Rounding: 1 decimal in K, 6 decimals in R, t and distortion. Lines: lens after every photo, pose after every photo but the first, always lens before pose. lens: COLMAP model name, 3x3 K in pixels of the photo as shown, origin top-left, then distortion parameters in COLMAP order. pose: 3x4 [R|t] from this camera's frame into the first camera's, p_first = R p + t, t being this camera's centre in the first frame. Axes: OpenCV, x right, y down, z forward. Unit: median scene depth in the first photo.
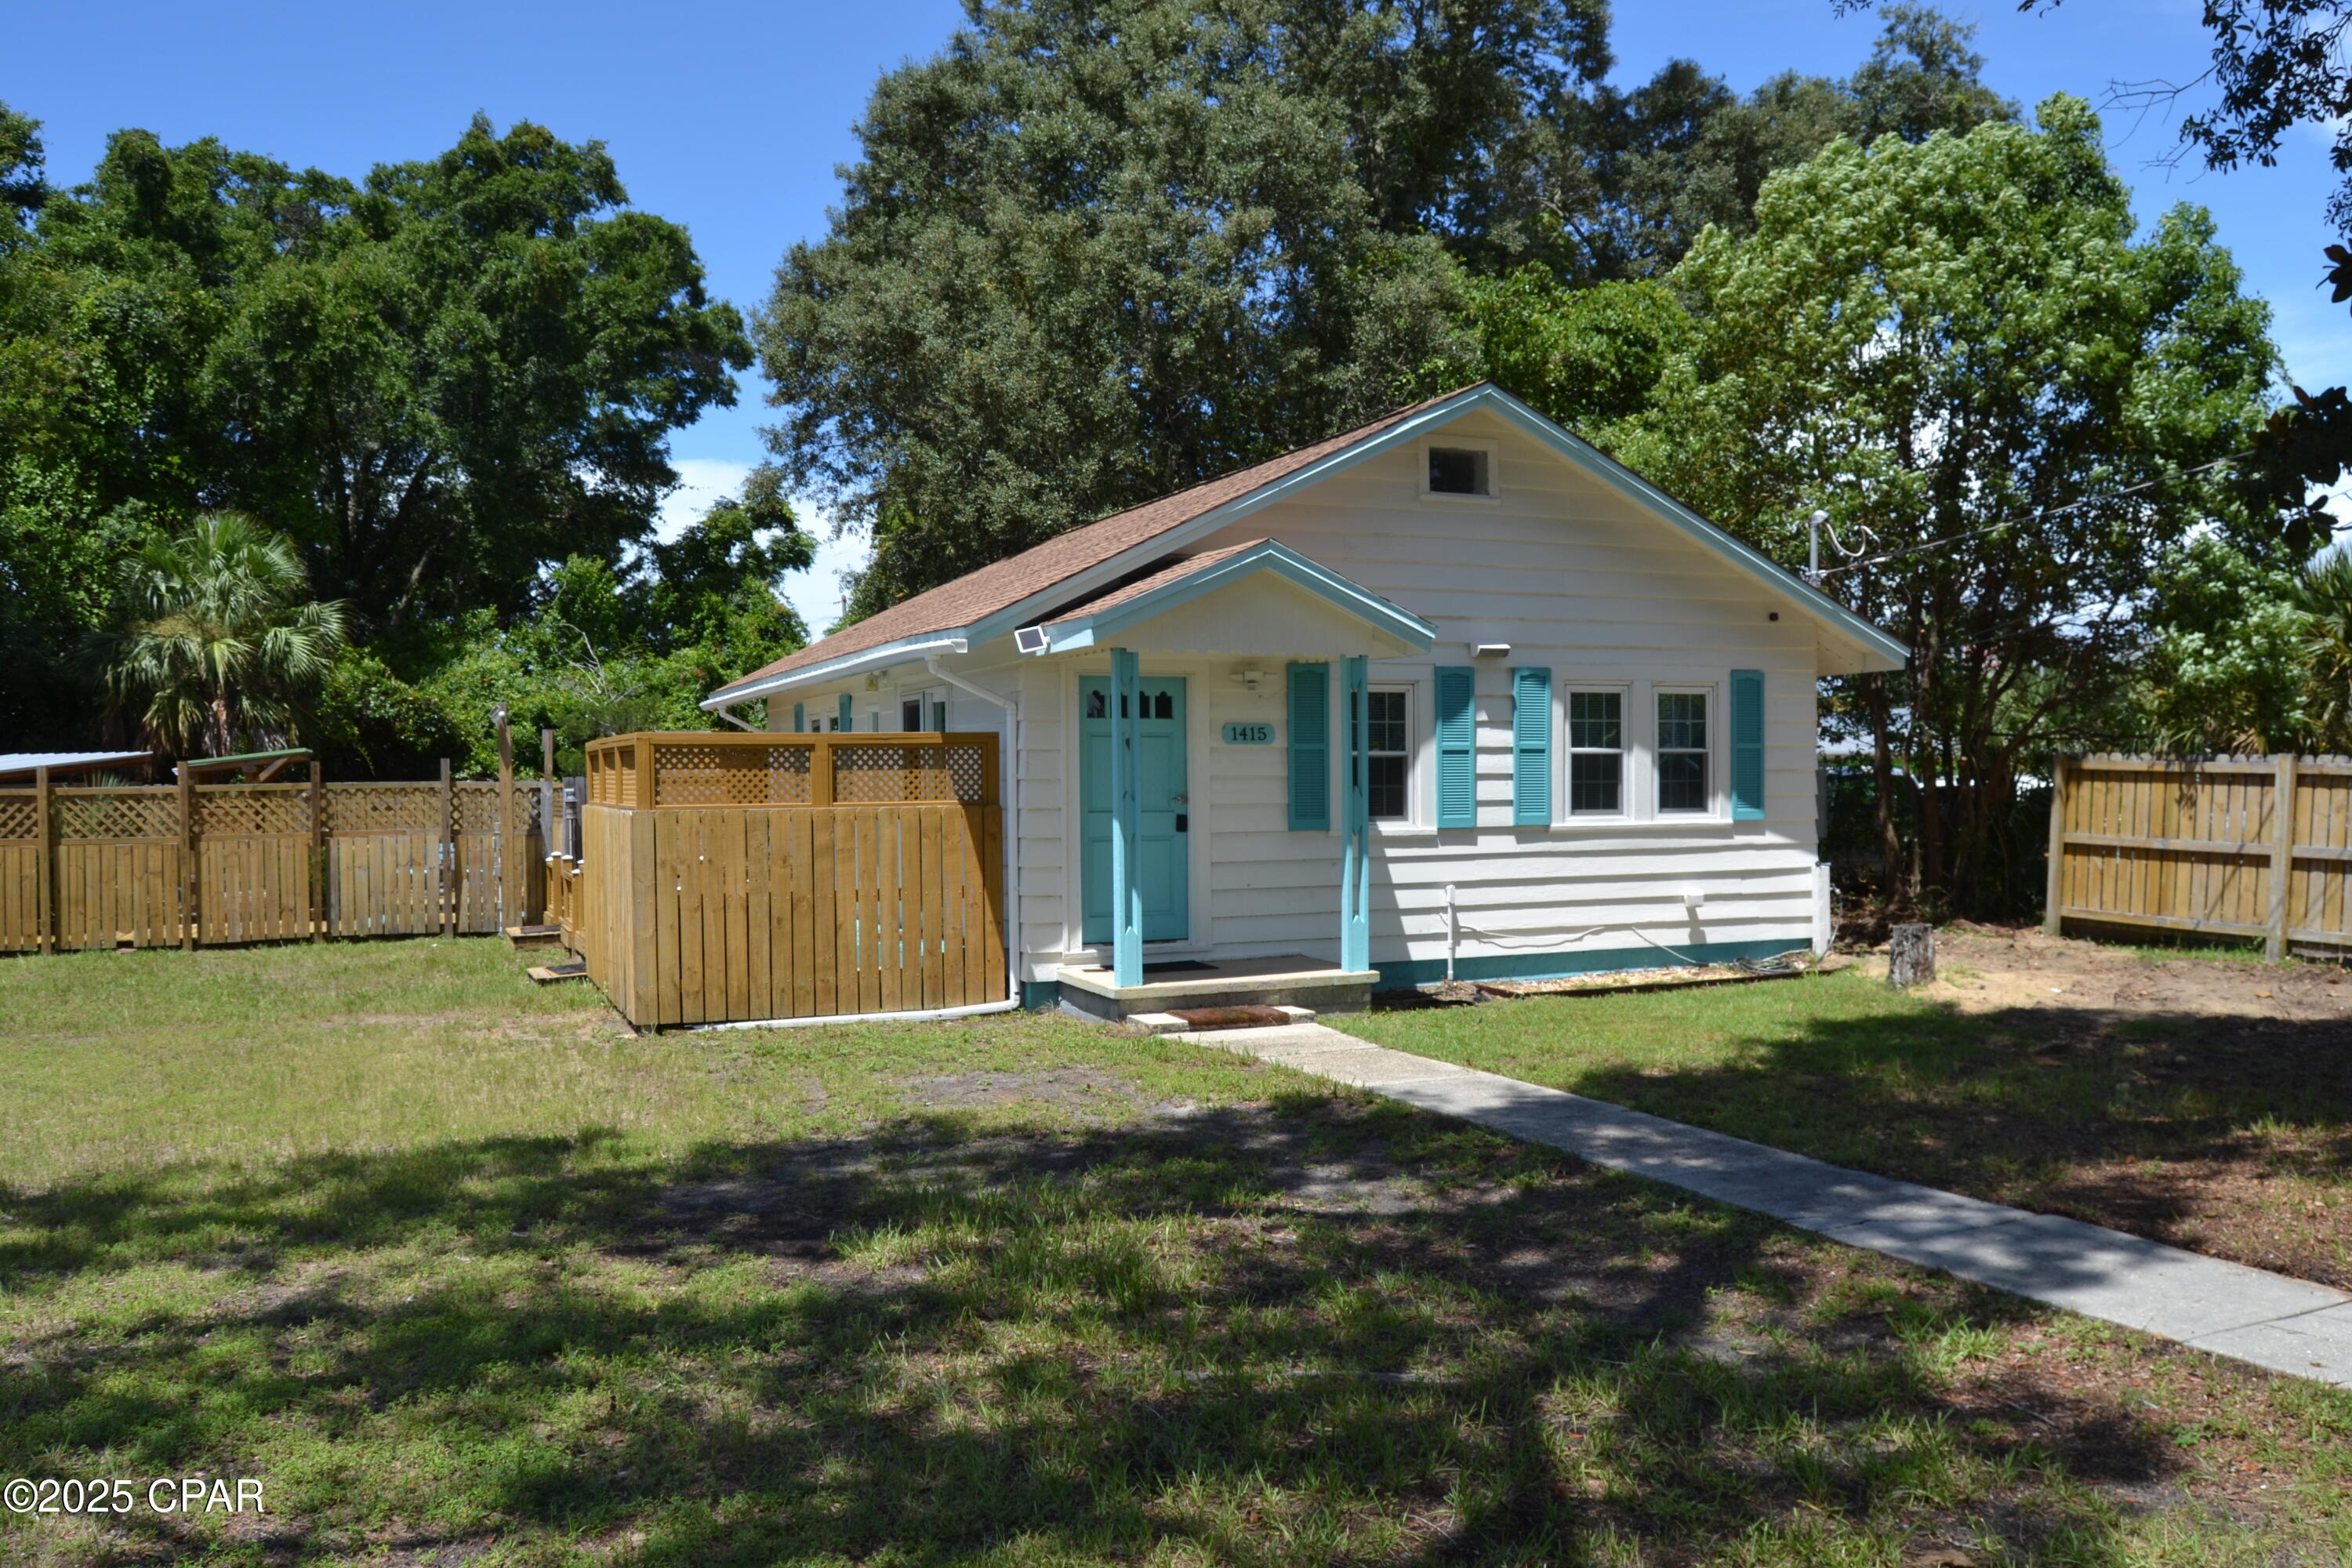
lens RADIAL K [[1882.4, 0, 1176.0], [0, 1882.4, 784.0], [0, 0, 1]] dist [-0.096081, 0.049609]
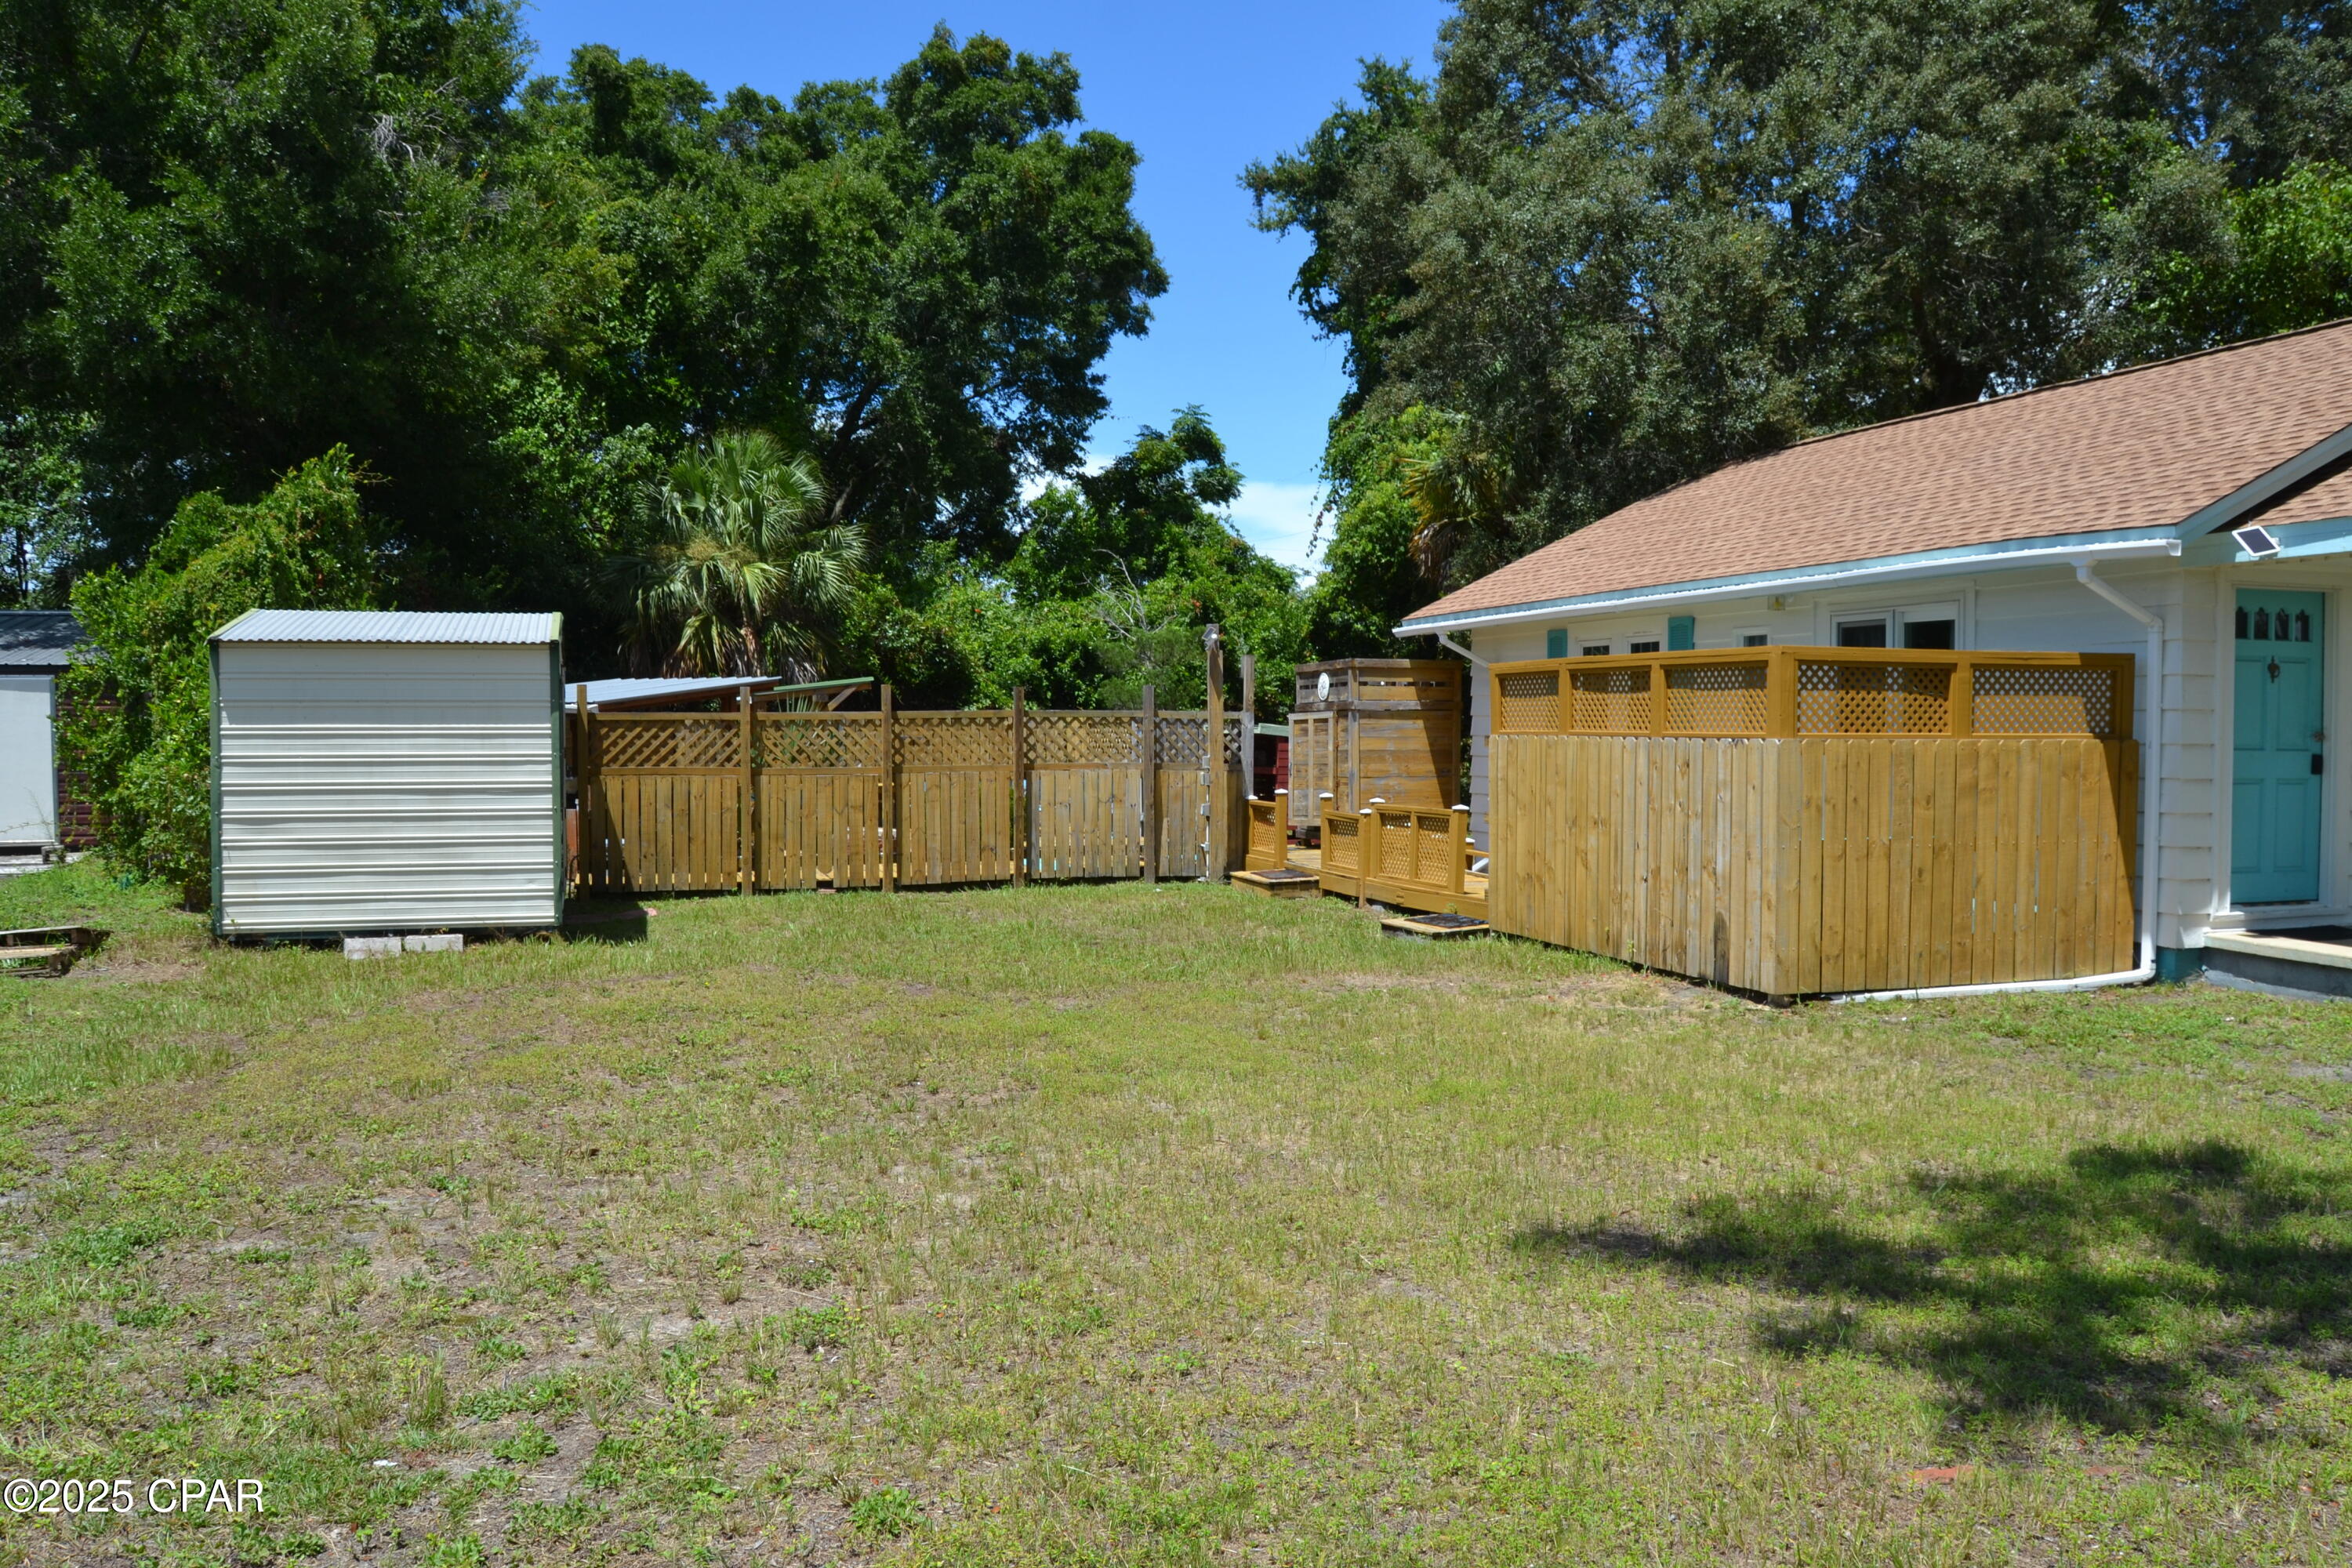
lens RADIAL K [[1851.8, 0, 1204.0], [0, 1851.8, 788.2], [0, 0, 1]] dist [-0.102101, 0.060164]
pose [[0.996050, 0.015443, -0.087439, -0.392517], [-0.012829, 0.999456, 0.030387, 0.012106], [0.087861, -0.029145, 0.995706, 0.133122]]
